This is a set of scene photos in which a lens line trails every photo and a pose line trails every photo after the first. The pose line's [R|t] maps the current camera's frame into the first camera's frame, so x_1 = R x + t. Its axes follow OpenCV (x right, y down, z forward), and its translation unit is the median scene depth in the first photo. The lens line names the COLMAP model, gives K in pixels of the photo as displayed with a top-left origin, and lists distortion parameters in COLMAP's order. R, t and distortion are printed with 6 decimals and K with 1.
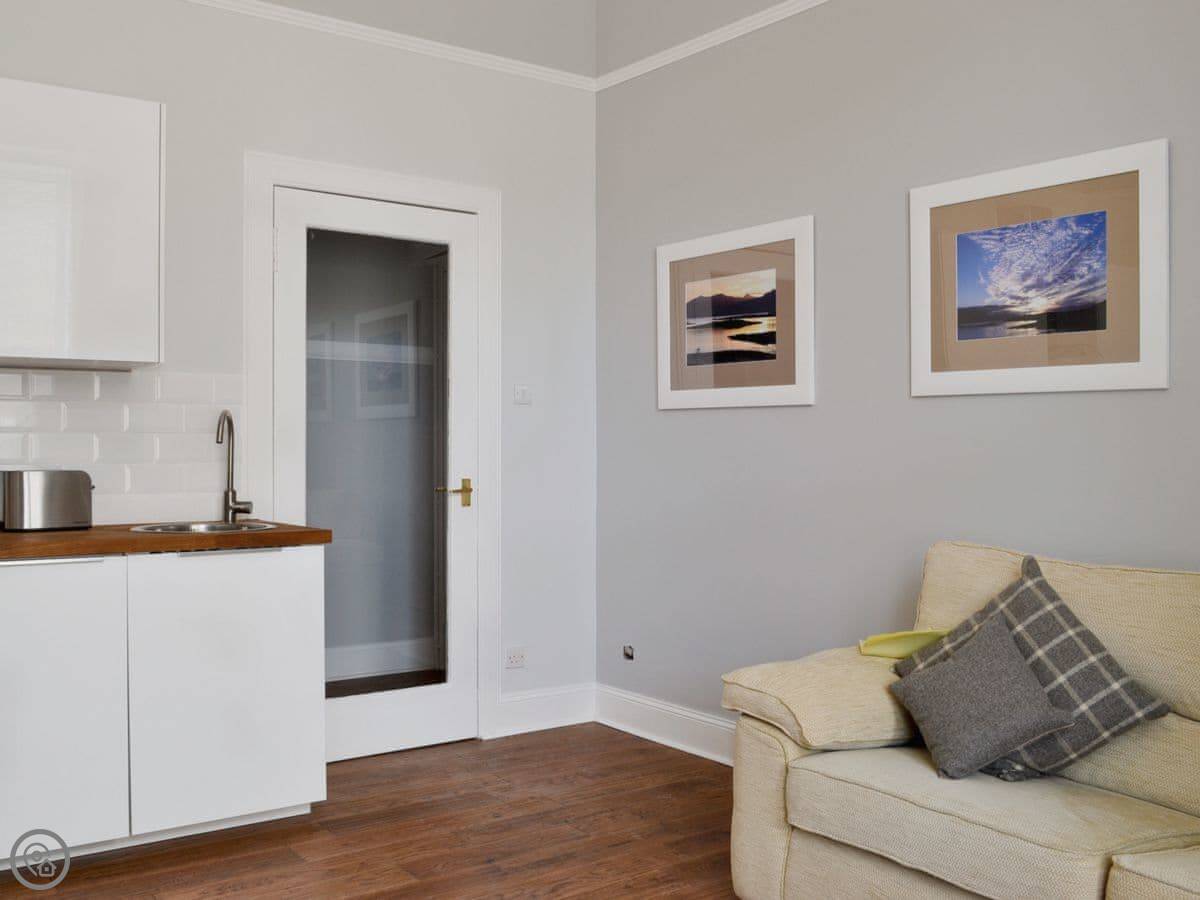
lens RADIAL K [[1092.2, 0, 600.0], [0, 1092.2, 450.0], [0, 0, 1]] dist [-0.001420, -0.002800]
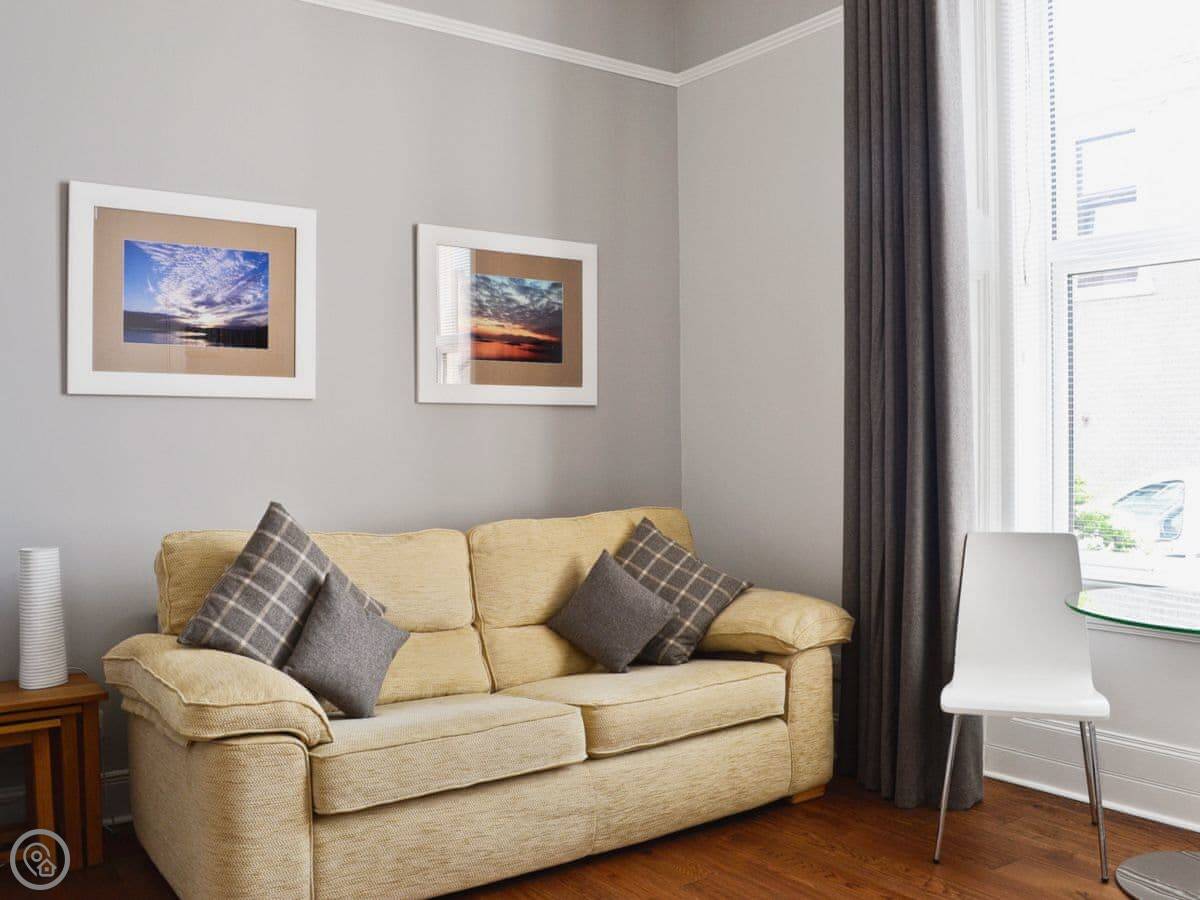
lens RADIAL K [[827.4, 0, 600.0], [0, 827.4, 450.0], [0, 0, 1]] dist [-0.000534, 0.000331]
pose [[0.204747, -0.011626, 0.978746, -0.362508], [0.018971, 0.999789, 0.007908, 0.003872], [-0.978631, 0.016948, 0.204924, 0.420928]]
